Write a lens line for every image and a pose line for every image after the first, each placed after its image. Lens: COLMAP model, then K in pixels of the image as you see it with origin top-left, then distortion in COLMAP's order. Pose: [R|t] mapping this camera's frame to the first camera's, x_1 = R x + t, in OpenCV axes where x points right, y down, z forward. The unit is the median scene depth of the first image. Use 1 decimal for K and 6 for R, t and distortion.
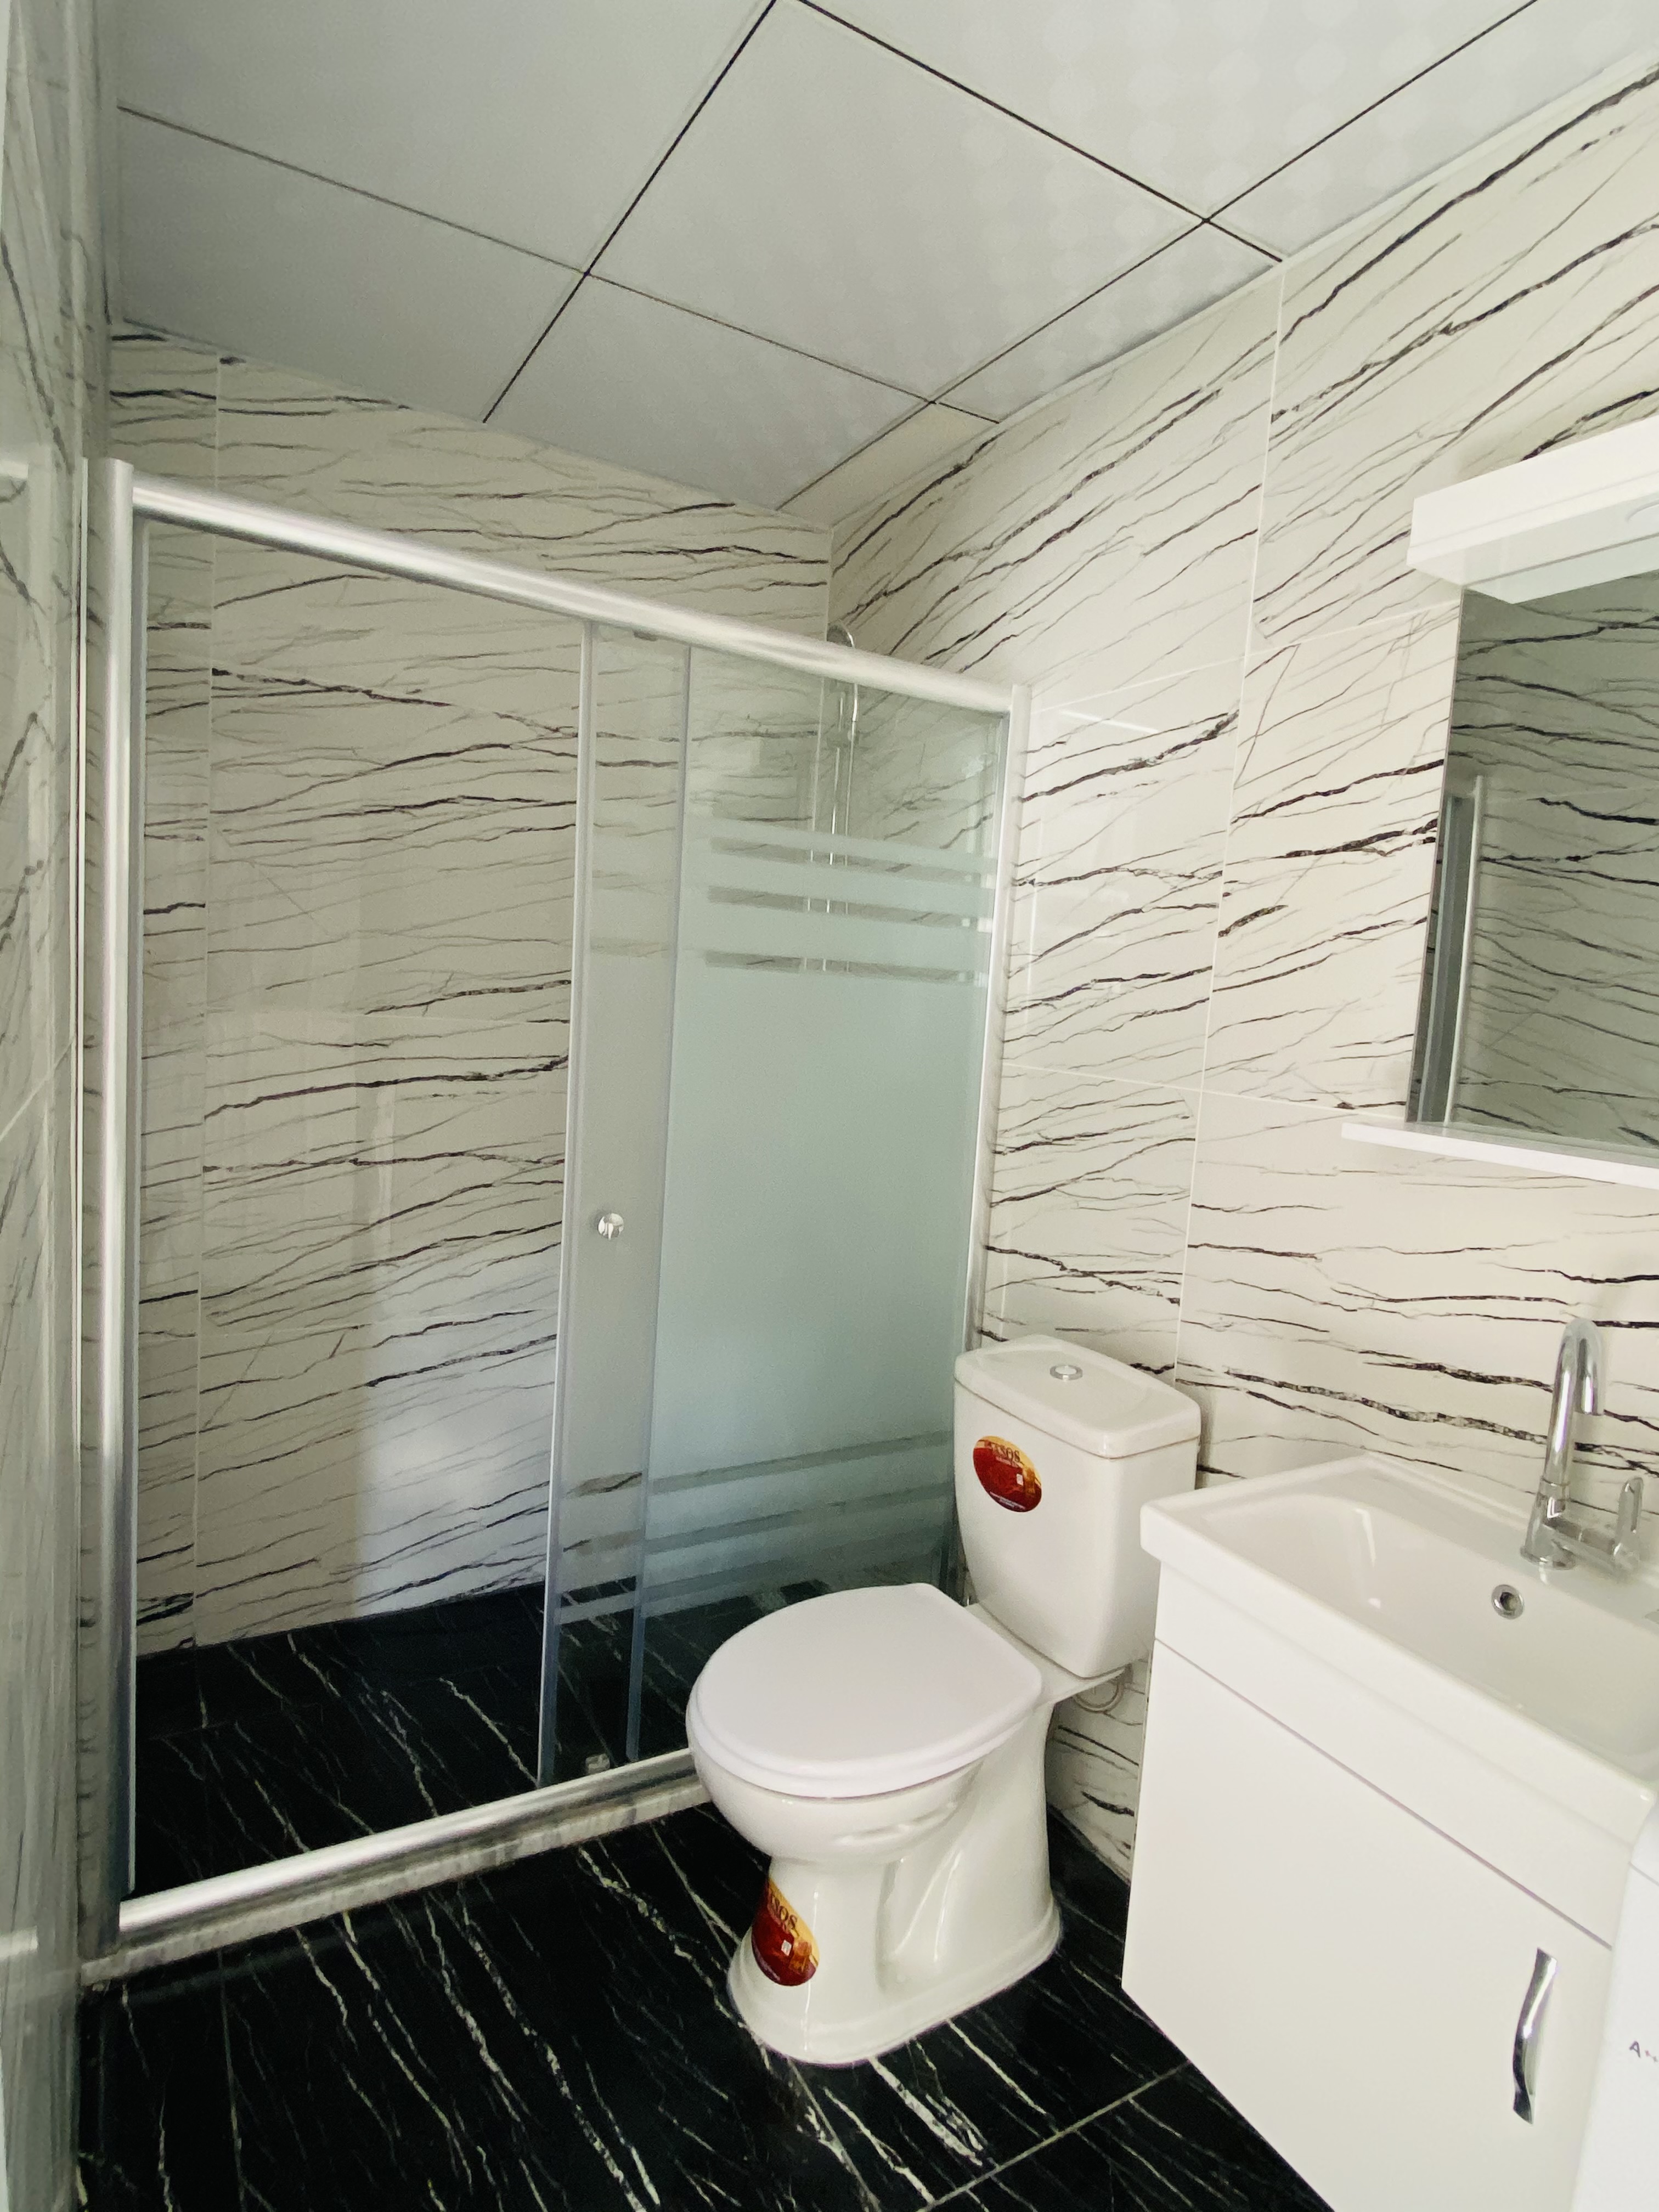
lens RADIAL K [[1186.5, 0, 820.6], [0, 1186.5, 1101.0], [0, 0, 1]] dist [0.002441, -0.003524]
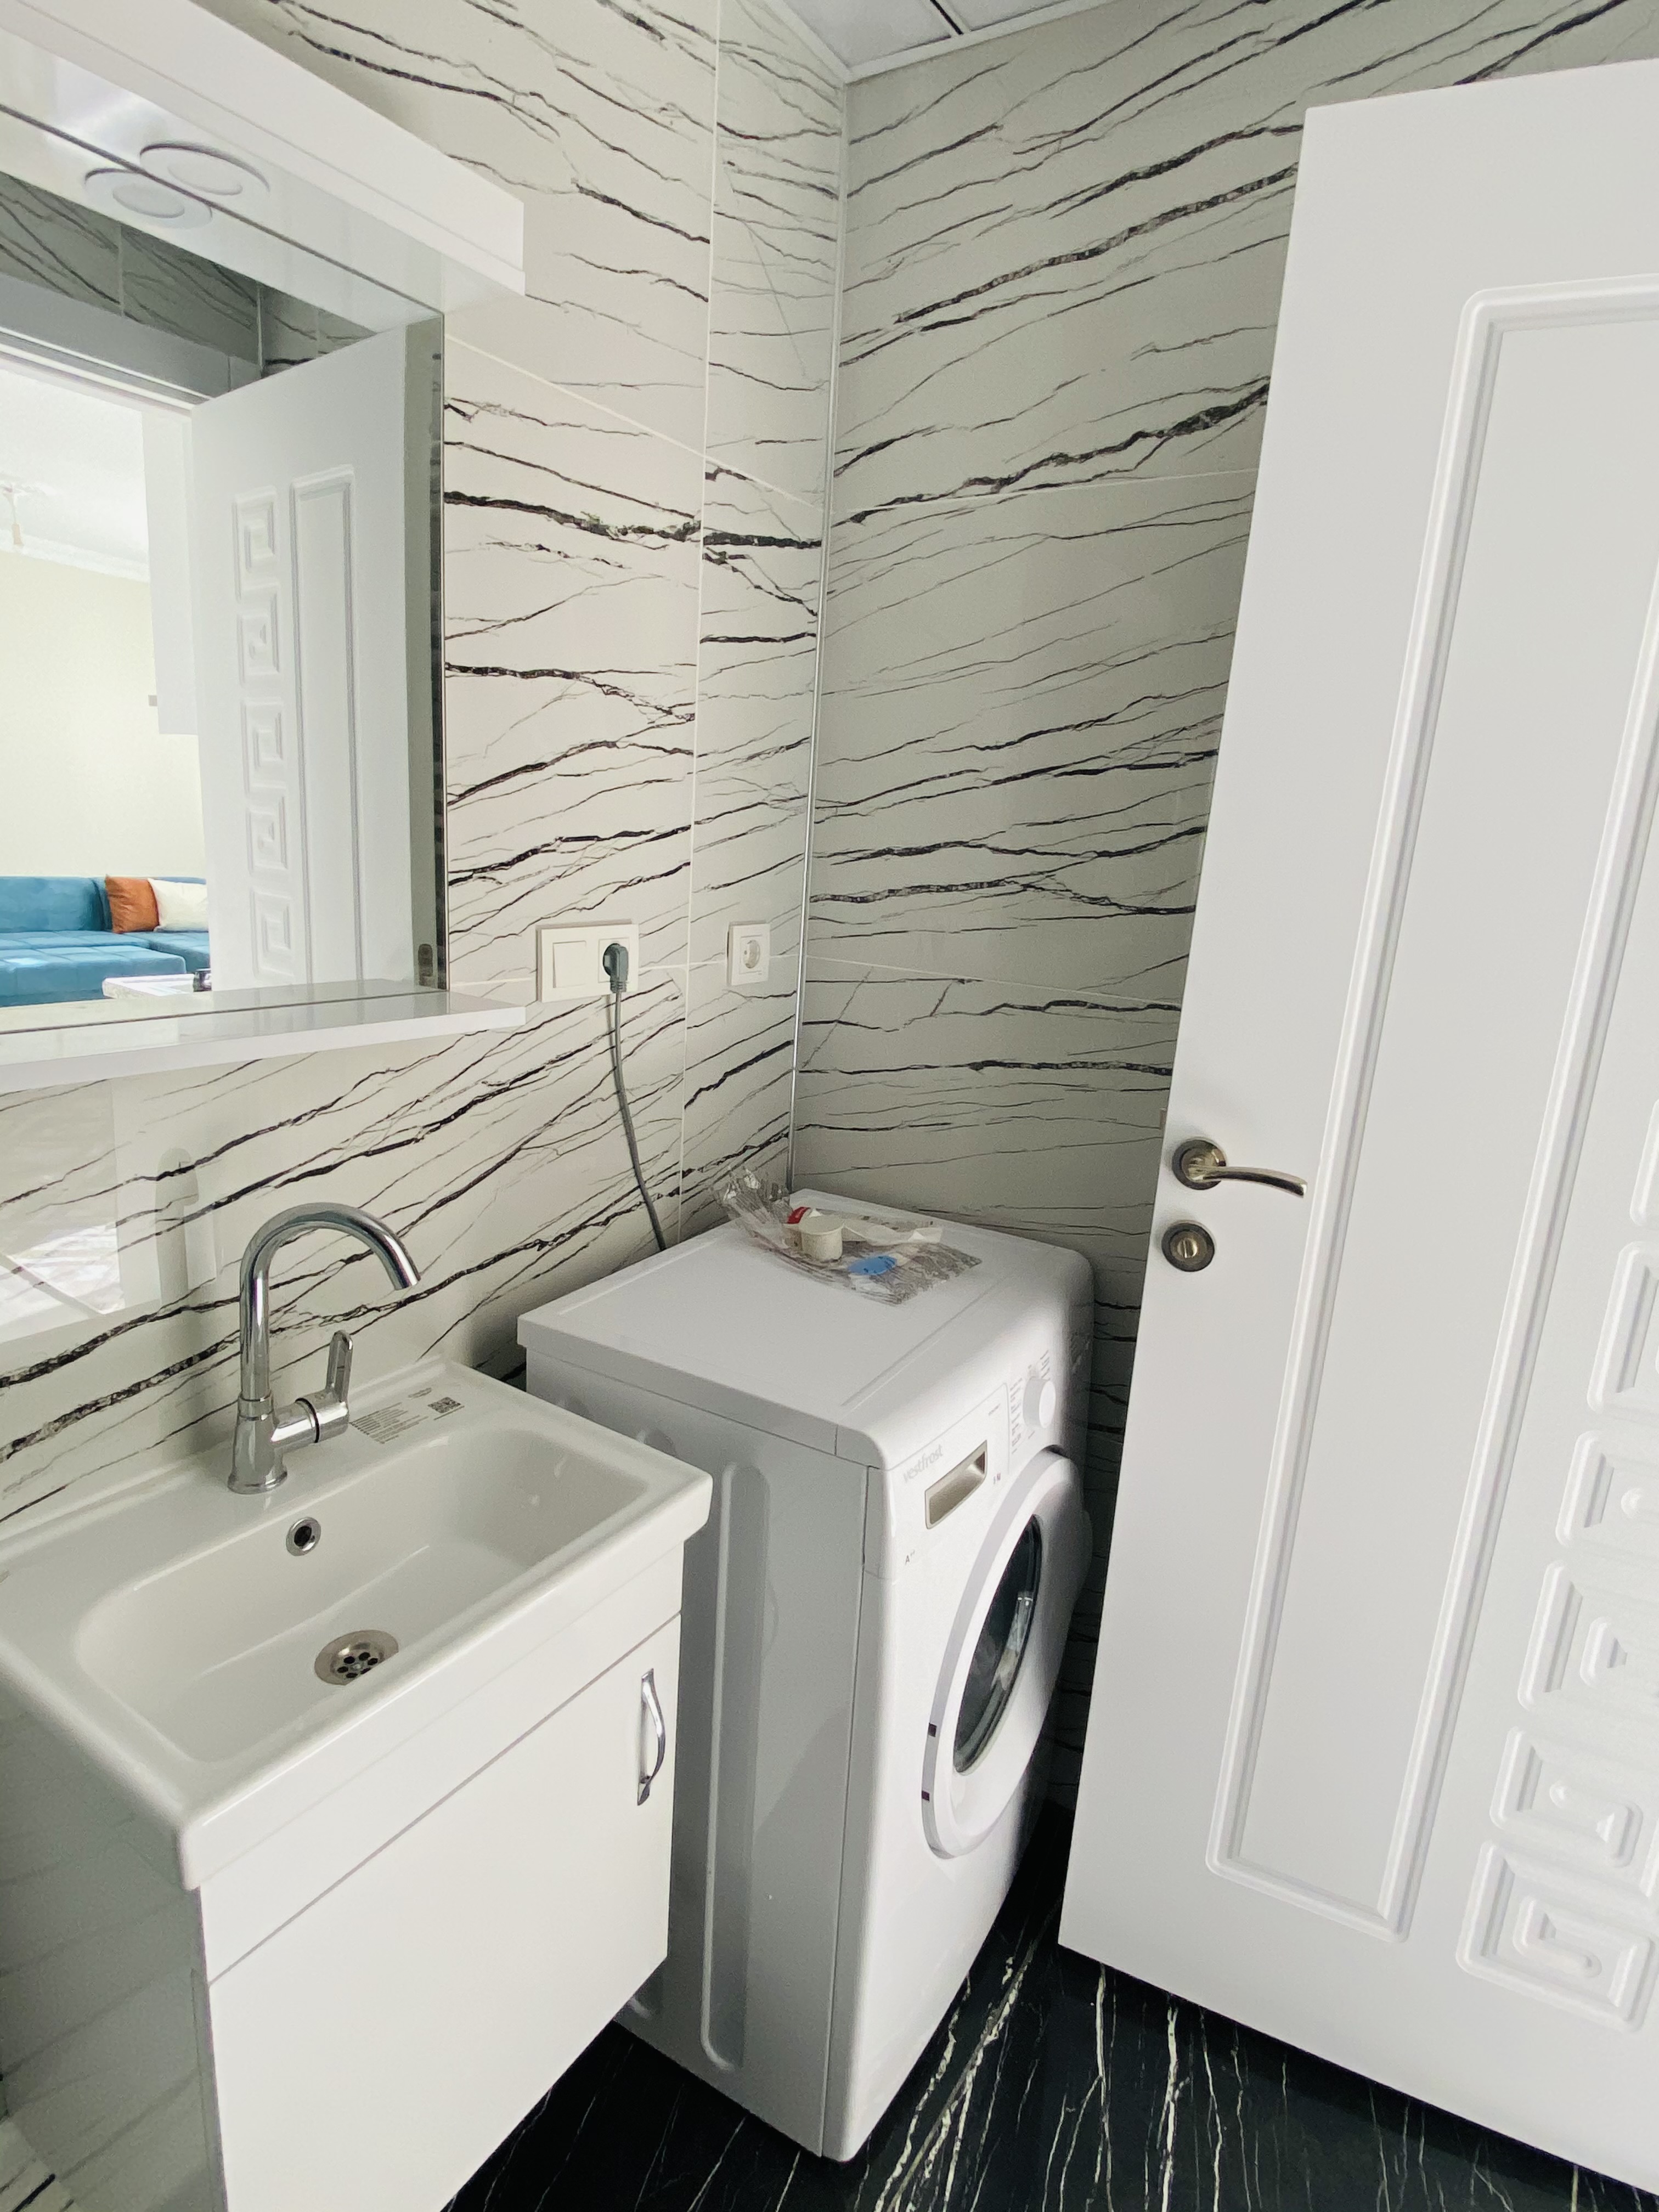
lens RADIAL K [[1186.5, 0, 827.9], [0, 1186.5, 1110.3], [0, 0, 1]] dist [0.002441, -0.003524]
pose [[-0.456519, -0.294465, 0.839572, -0.495785], [-0.013114, 0.945767, 0.324580, -0.188362], [-0.889617, 0.137166, -0.435623, 1.246040]]
